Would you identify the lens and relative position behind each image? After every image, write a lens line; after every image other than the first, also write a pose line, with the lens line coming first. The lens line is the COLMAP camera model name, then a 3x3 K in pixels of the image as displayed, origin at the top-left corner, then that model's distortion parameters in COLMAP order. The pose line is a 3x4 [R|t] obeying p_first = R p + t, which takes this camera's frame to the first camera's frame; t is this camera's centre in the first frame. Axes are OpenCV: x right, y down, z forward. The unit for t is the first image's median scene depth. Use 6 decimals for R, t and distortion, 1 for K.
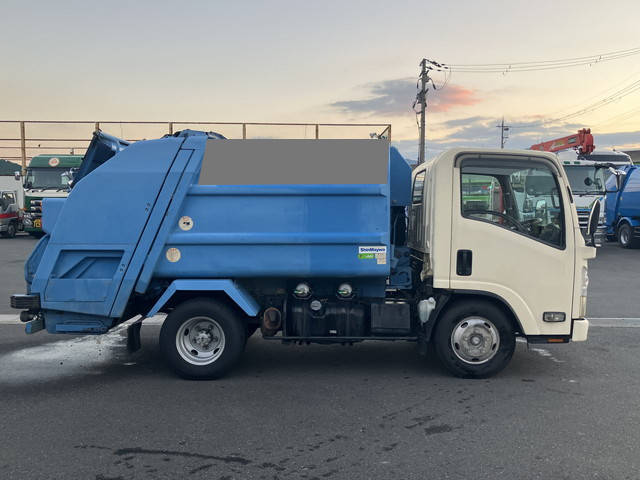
lens RADIAL K [[591.7, 0, 316.4], [0, 591.7, 240.4], [0, 0, 1]] dist [0.020392, 0.000000]
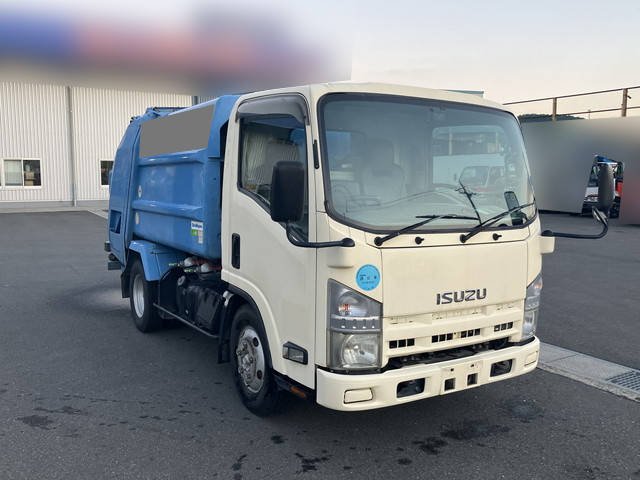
lens RADIAL K [[591.7, 0, 317.6], [0, 591.7, 239.9], [0, 0, 1]] dist [0.020392, 0.000000]
pose [[0.531910, 0.090079, -0.841996, 0.926491], [-0.050727, 0.995930, 0.074502, -0.037488], [0.845280, 0.003083, 0.534314, 0.687928]]
